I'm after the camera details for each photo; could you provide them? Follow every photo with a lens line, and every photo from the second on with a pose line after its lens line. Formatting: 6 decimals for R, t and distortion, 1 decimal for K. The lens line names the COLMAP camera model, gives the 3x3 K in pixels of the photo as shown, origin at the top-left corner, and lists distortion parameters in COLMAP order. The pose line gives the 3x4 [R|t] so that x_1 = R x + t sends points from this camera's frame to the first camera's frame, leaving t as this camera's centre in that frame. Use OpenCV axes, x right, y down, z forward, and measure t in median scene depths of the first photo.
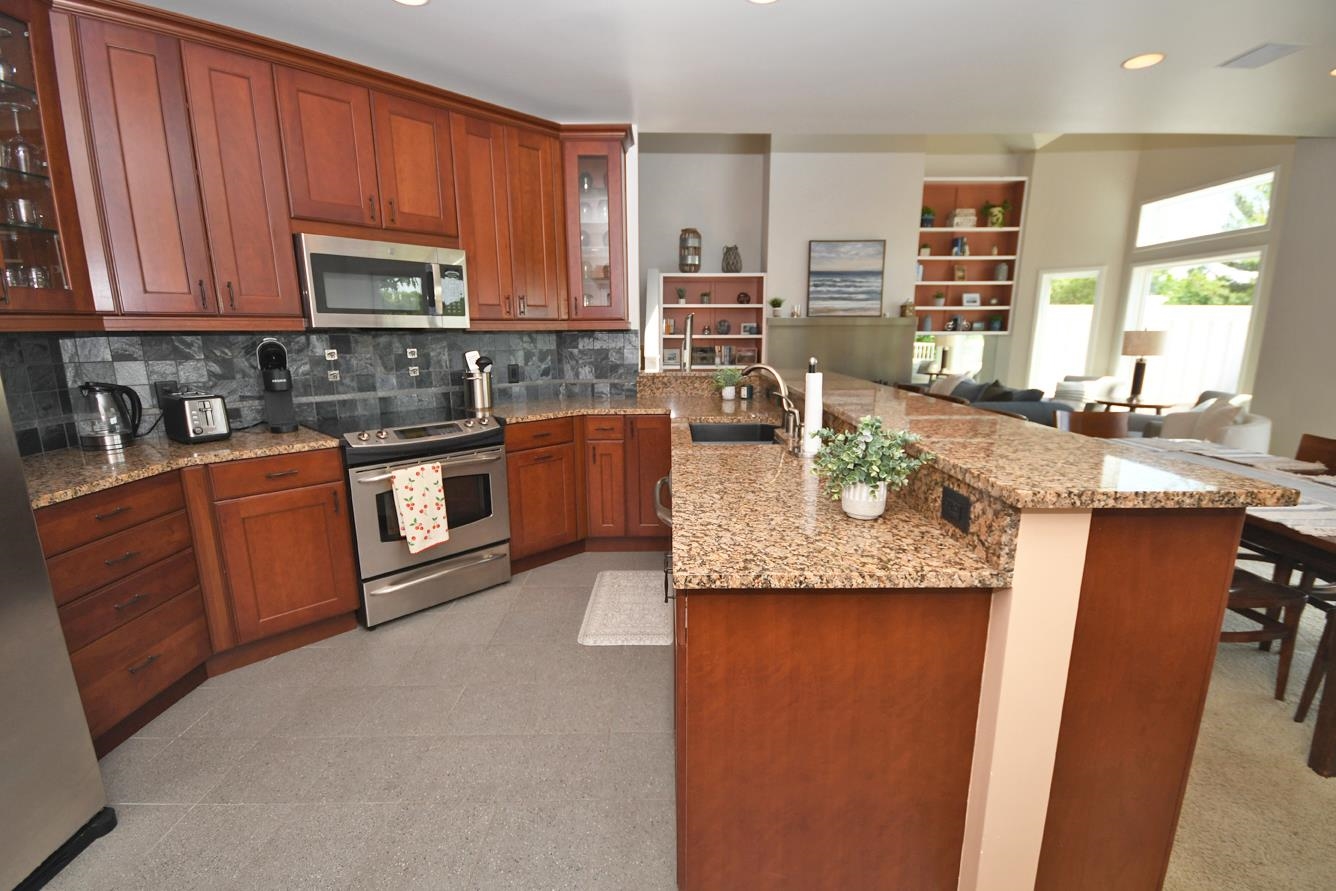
lens RADIAL K [[583.6, 0, 682.4], [0, 583.6, 458.8], [0, 0, 1]] dist [0.016024, -0.012801]
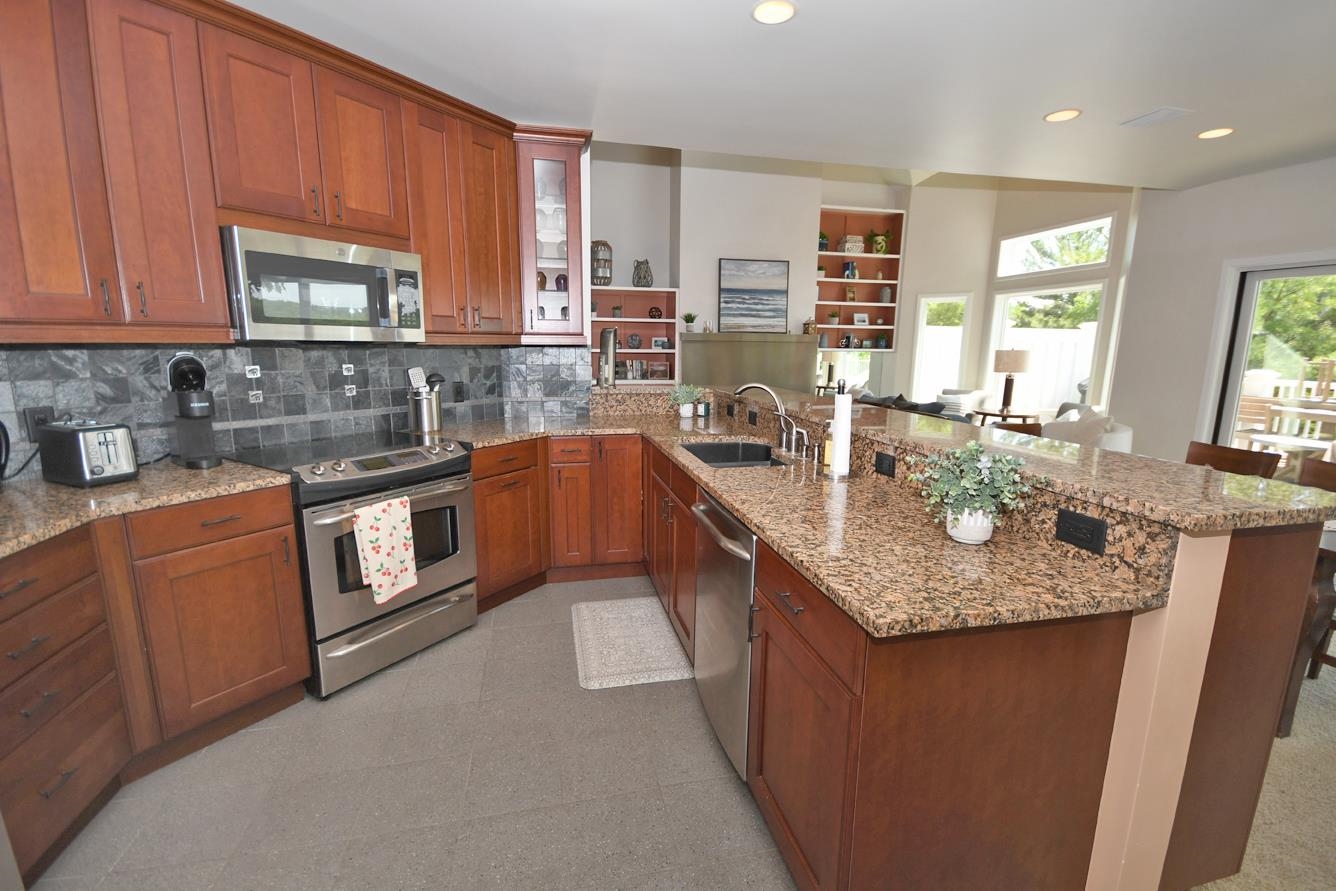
lens RADIAL K [[583.6, 0, 682.4], [0, 583.6, 458.8], [0, 0, 1]] dist [0.016024, -0.012801]
pose [[0.976378, -0.028348, 0.214202, -0.183502], [0.032595, 0.999335, -0.016320, -0.019979], [-0.213597, 0.022916, 0.976653, 0.056991]]
